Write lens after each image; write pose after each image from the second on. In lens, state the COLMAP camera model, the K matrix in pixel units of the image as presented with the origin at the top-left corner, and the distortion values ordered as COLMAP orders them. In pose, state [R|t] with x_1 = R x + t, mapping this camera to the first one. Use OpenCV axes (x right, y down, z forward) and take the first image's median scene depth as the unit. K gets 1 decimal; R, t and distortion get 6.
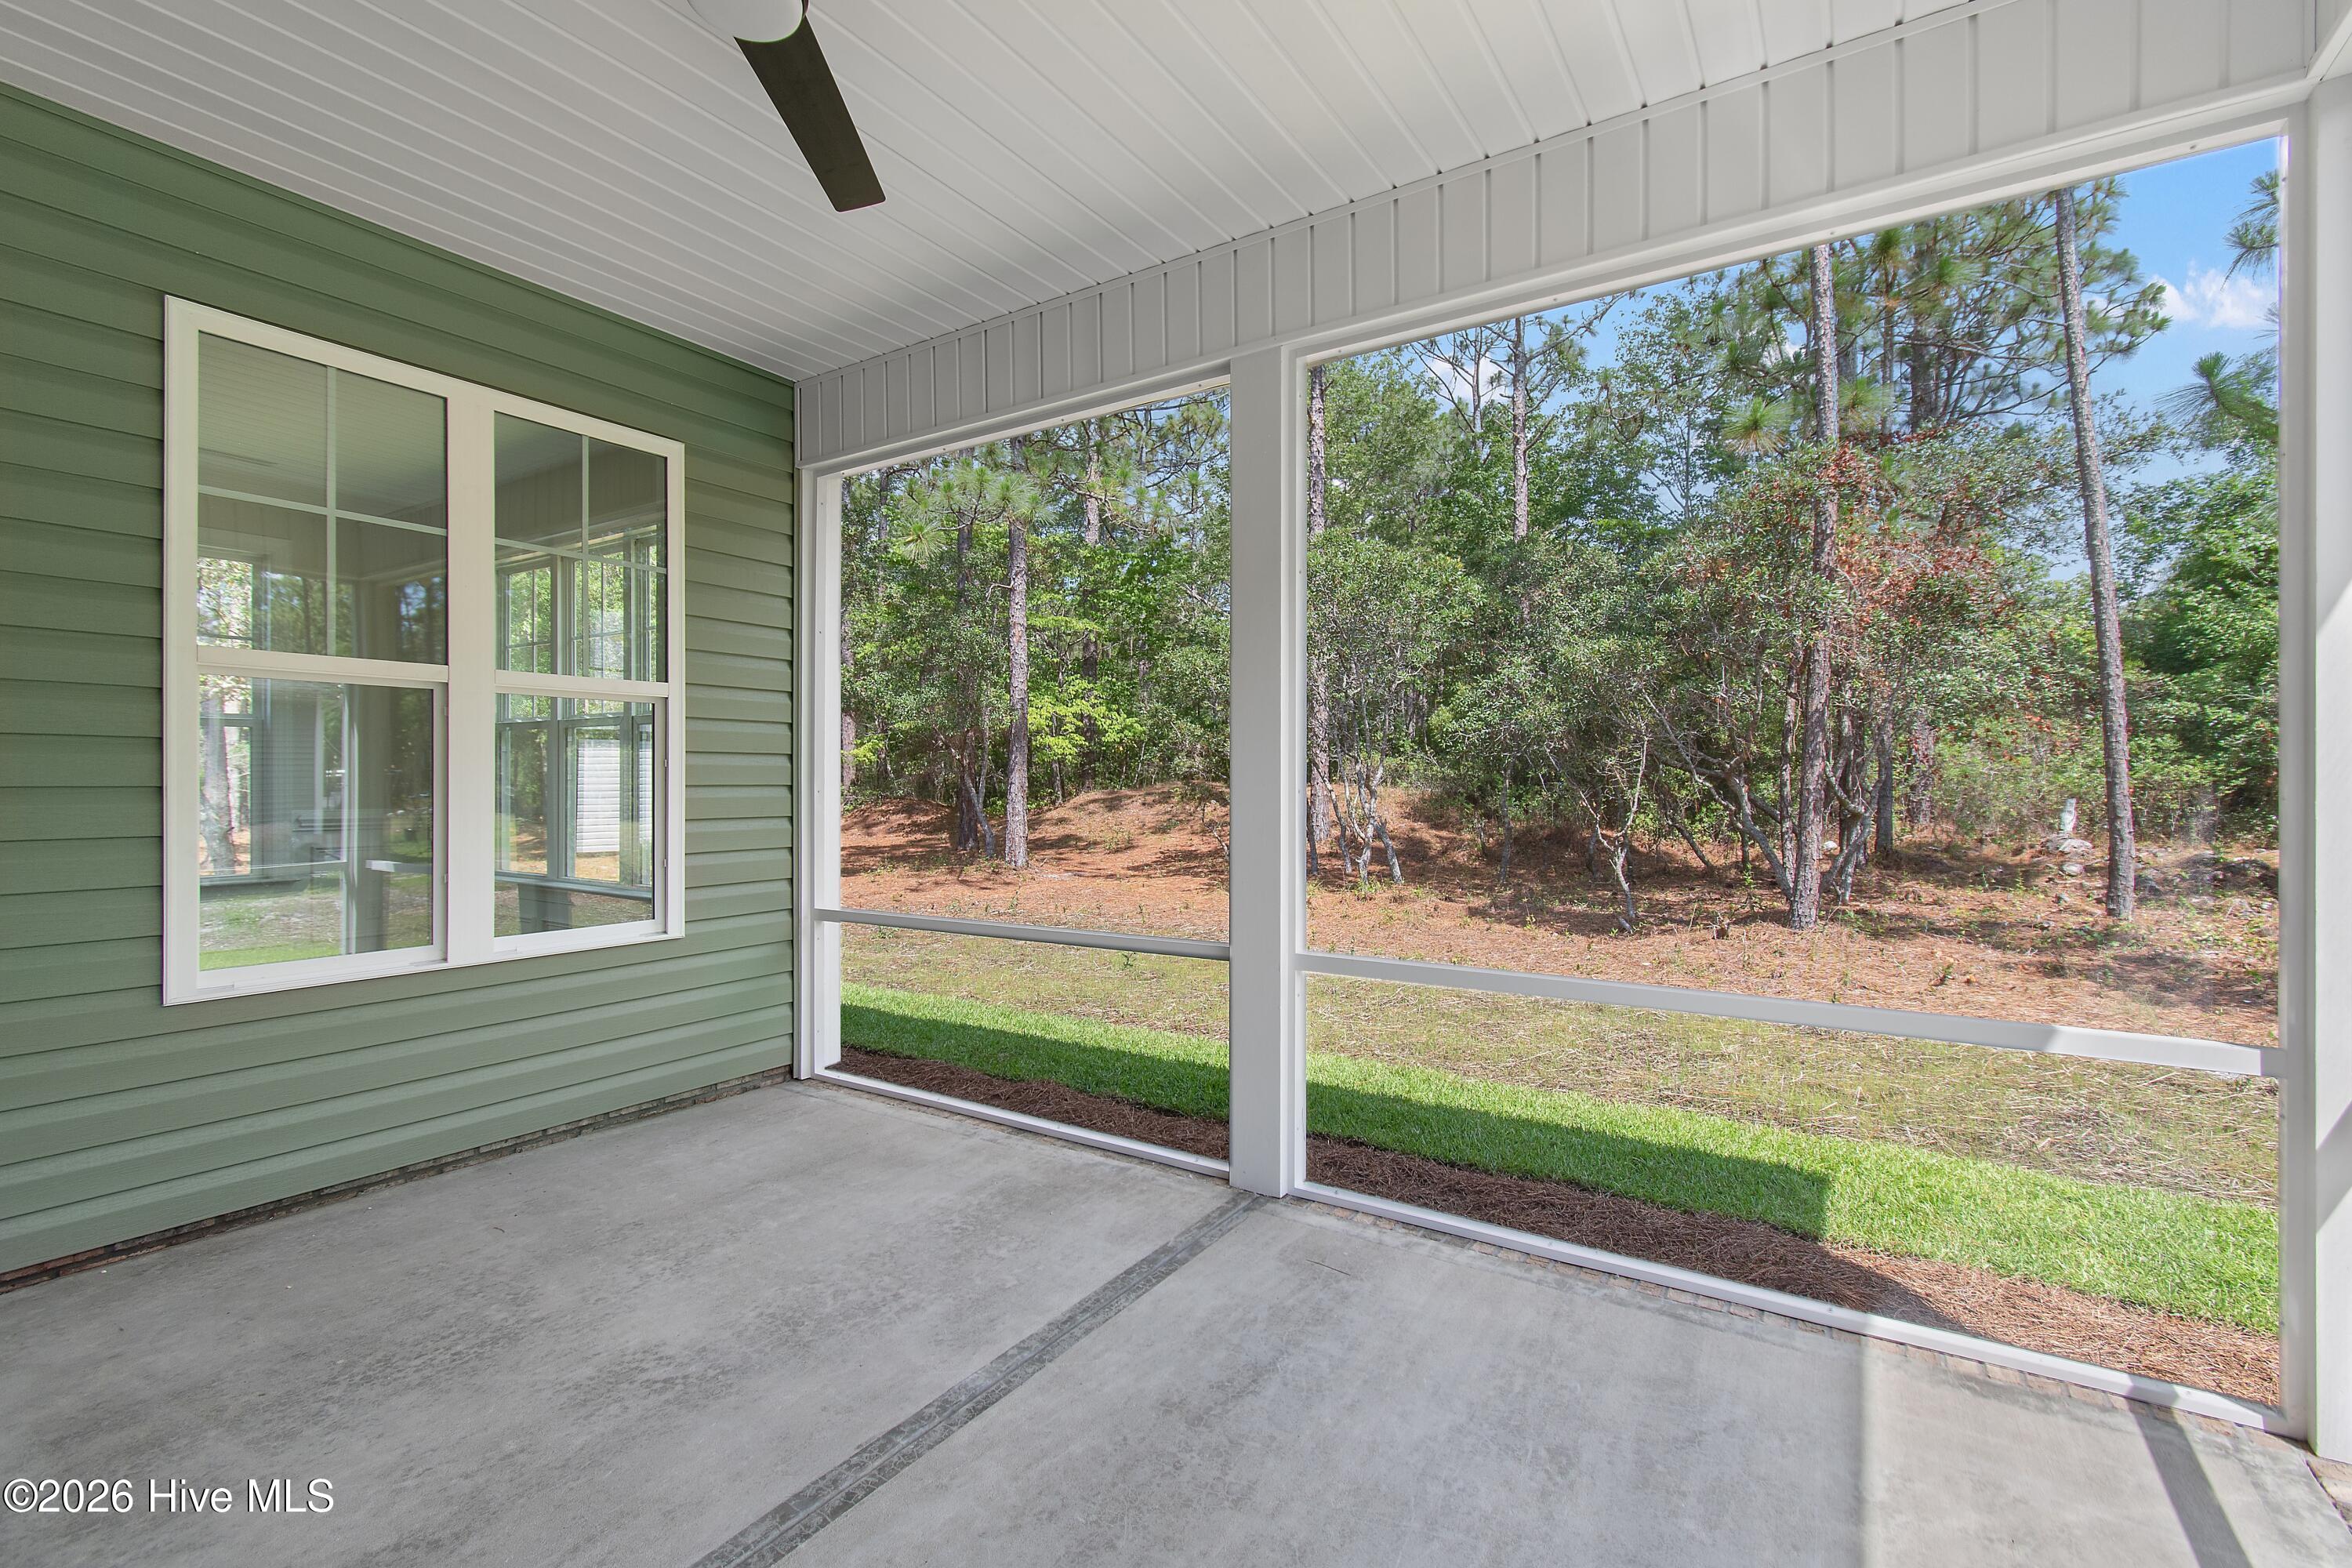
lens RADIAL K [[1046.7, 0, 1176.0], [0, 1046.7, 784.0], [0, 0, 1]] dist [0.000445, -0.000157]
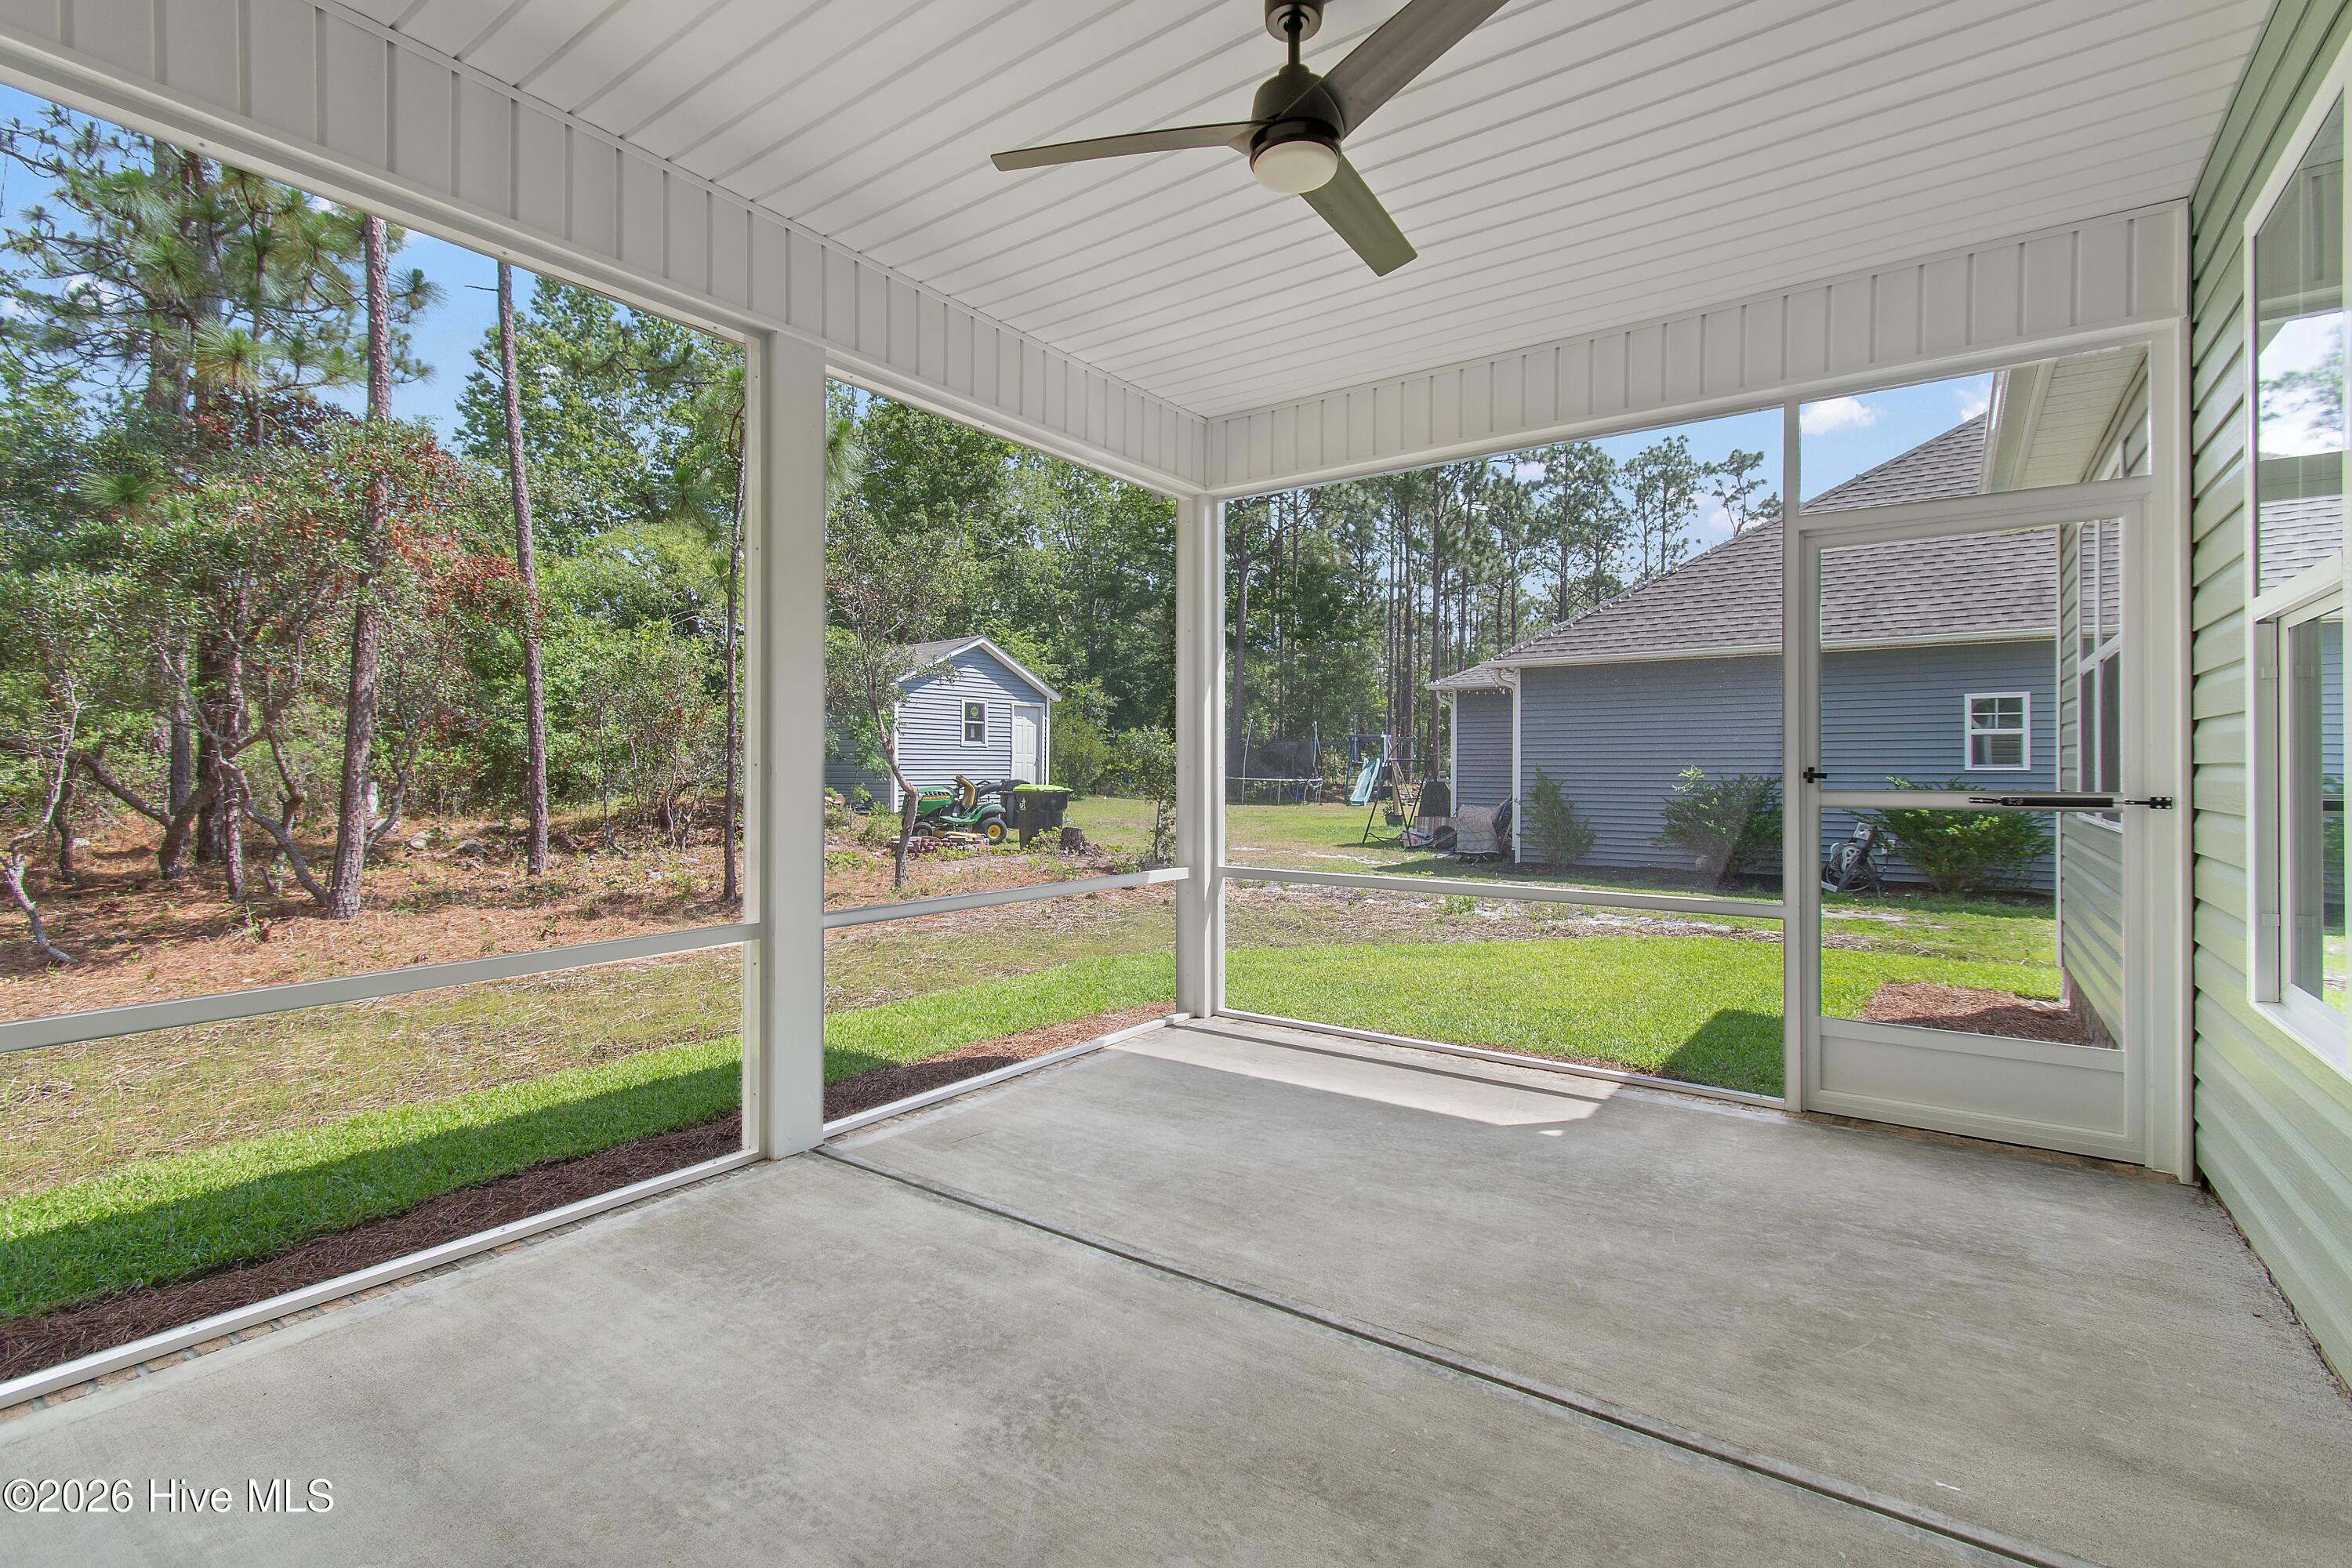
lens RADIAL K [[1046.7, 0, 1176.0], [0, 1046.7, 784.0], [0, 0, 1]] dist [0.000445, -0.000157]
pose [[0.050318, -0.015426, 0.998614, -0.912067], [0.001758, 0.999881, 0.015357, 0.009307], [-0.998732, 0.000983, 0.050339, 0.560640]]
